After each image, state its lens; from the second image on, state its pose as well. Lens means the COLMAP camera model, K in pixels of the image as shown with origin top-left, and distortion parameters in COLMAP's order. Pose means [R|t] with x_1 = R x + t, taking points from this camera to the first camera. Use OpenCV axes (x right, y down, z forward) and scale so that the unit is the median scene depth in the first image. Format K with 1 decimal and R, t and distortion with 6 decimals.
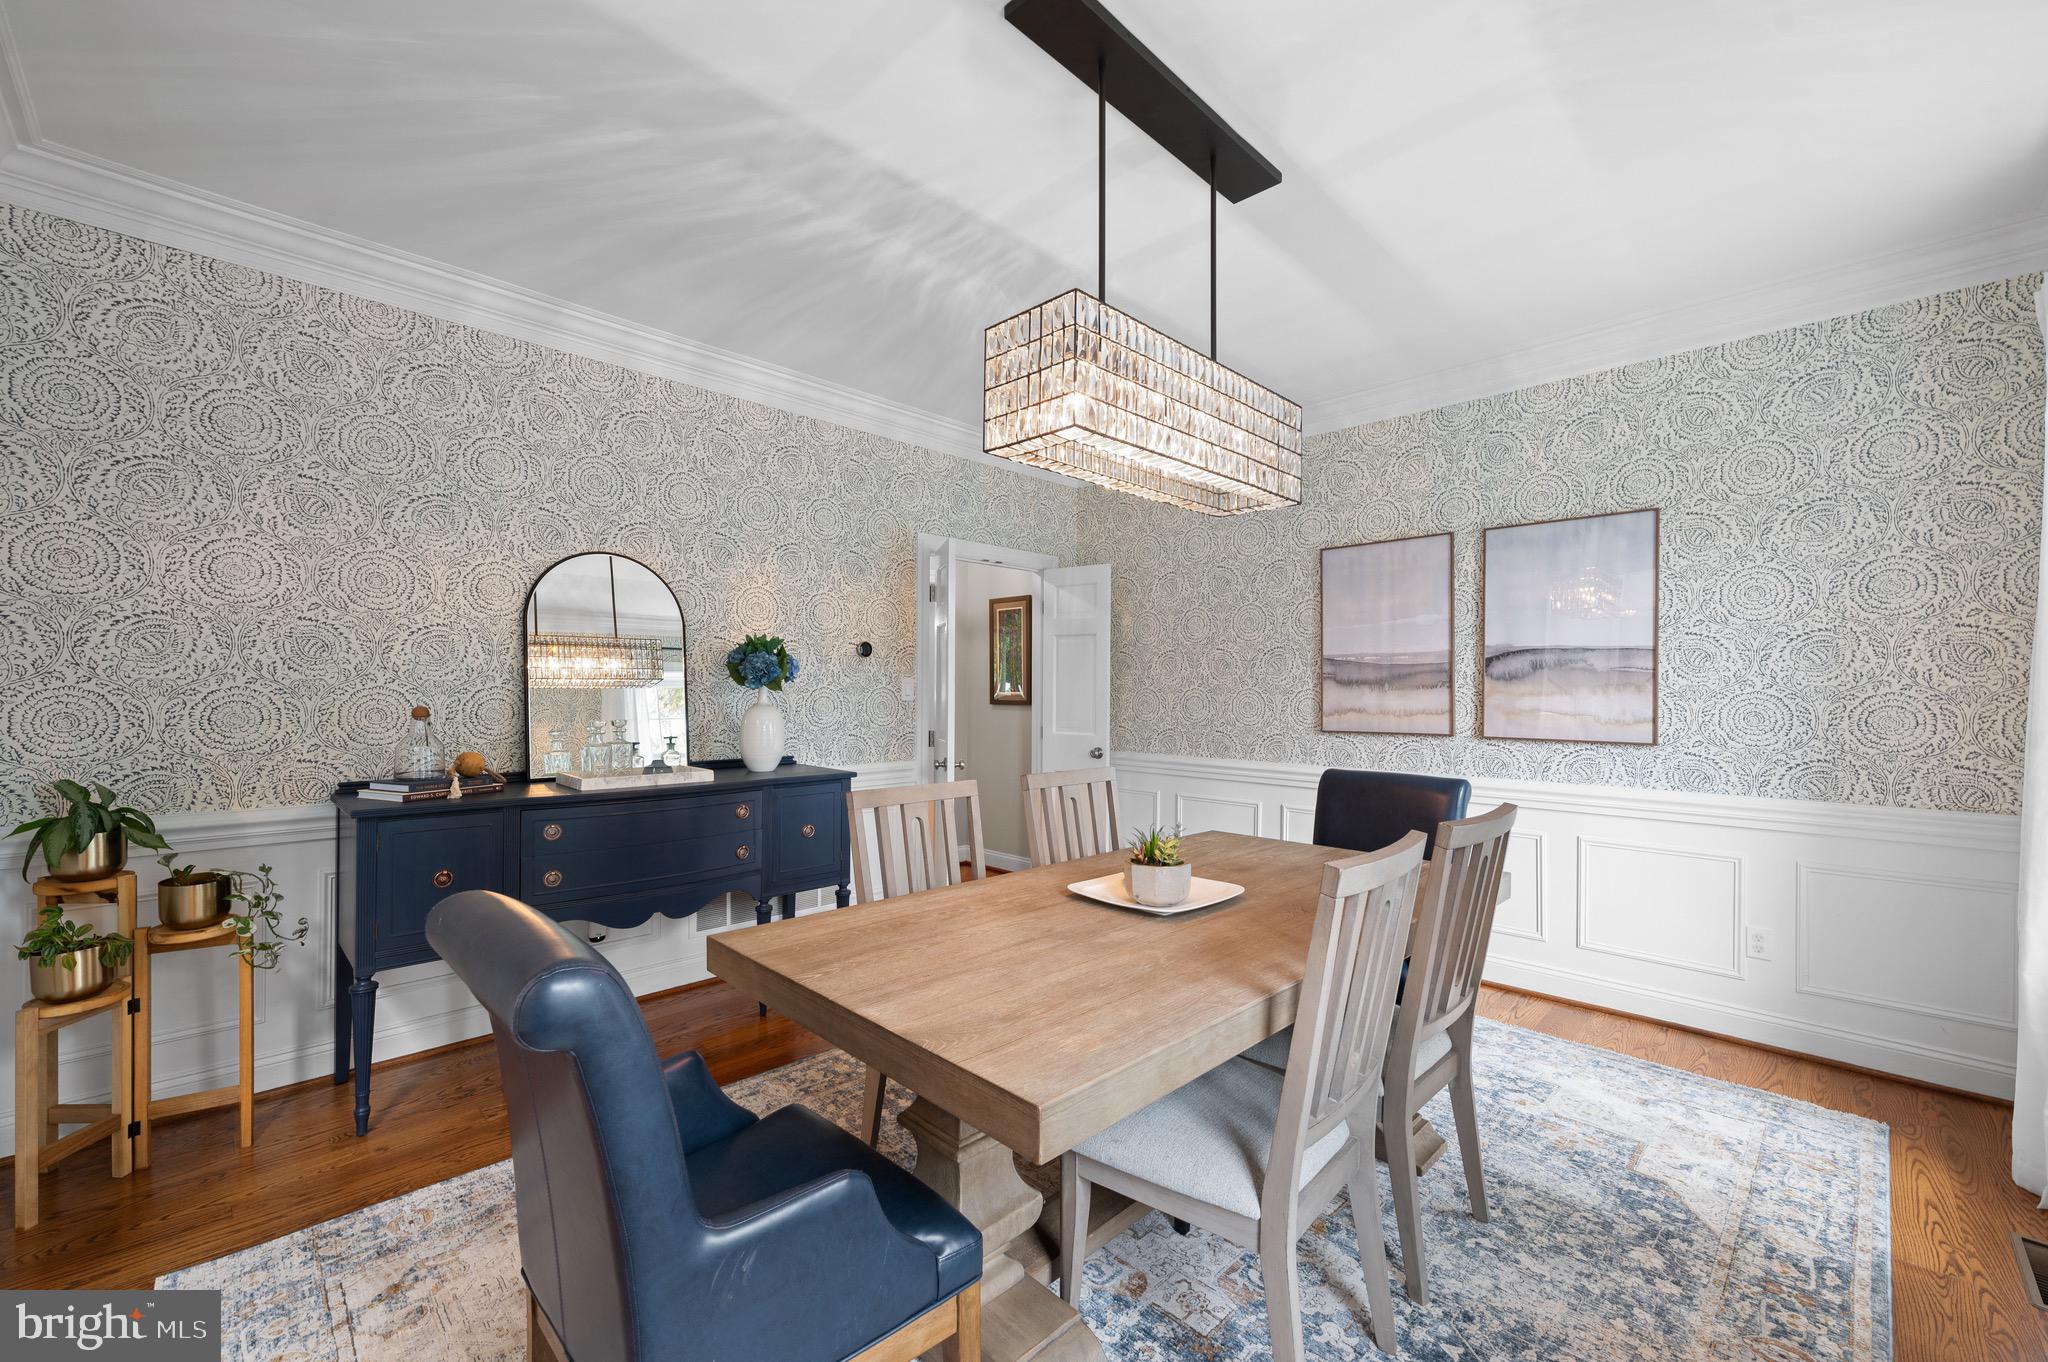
lens RADIAL K [[824.6, 0, 1027.7], [0, 824.6, 692.3], [0, 0, 1]] dist [-0.002705, 0.001164]
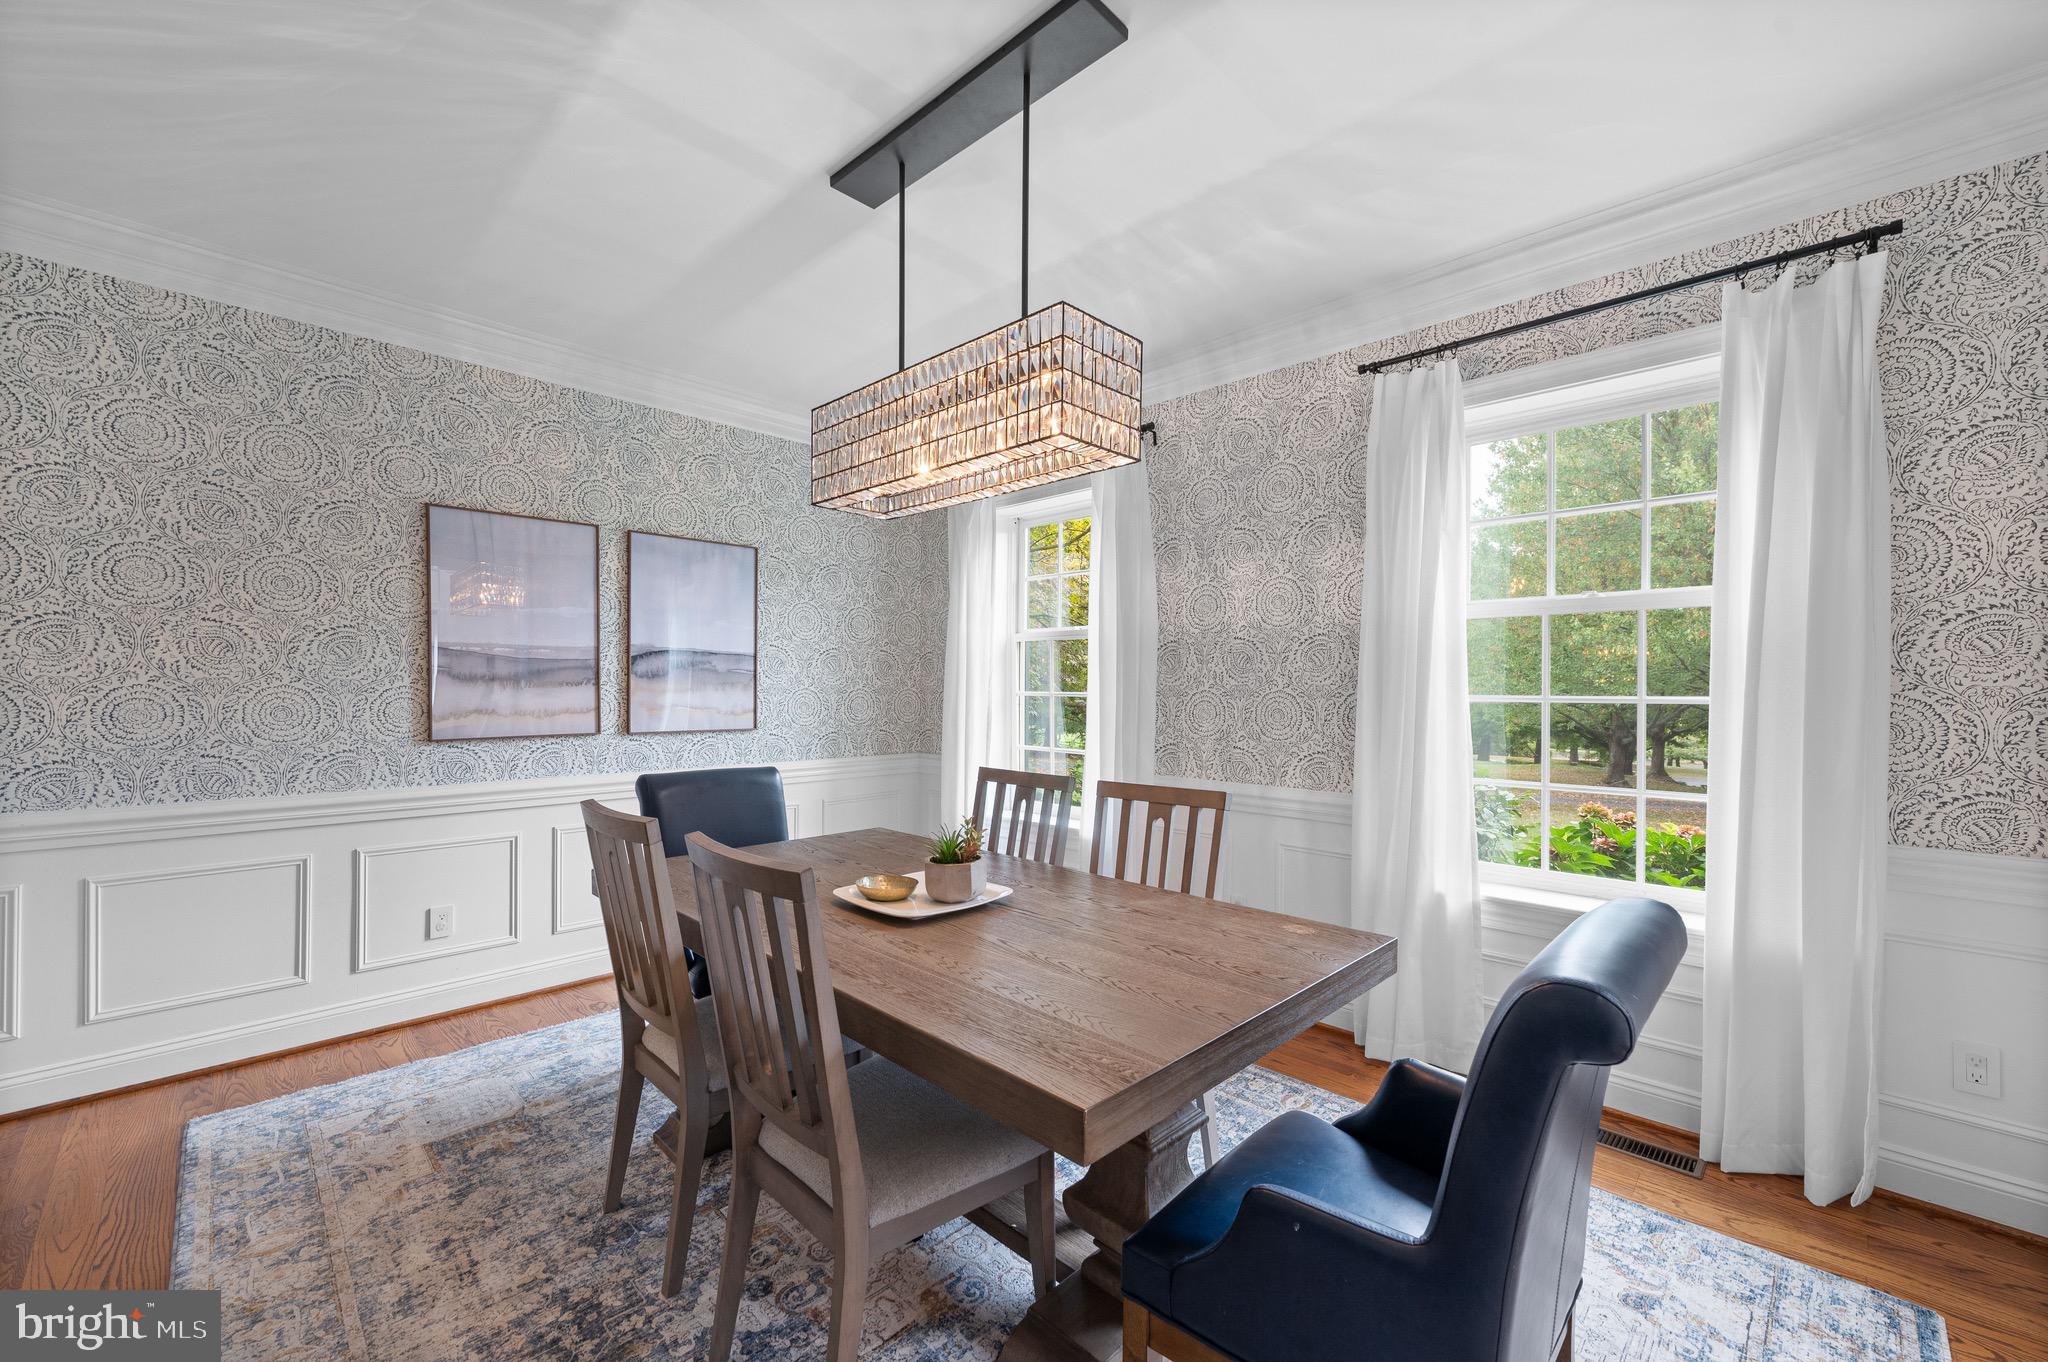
lens RADIAL K [[824.6, 0, 1066.4], [0, 824.6, 680.5], [0, 0, 1]] dist [-0.002705, 0.001164]
pose [[-0.048083, 0.005266, 0.998829, -0.474205], [0.000428, 0.999986, -0.005252, -0.005313], [-0.998843, 0.000175, -0.048085, 0.483333]]
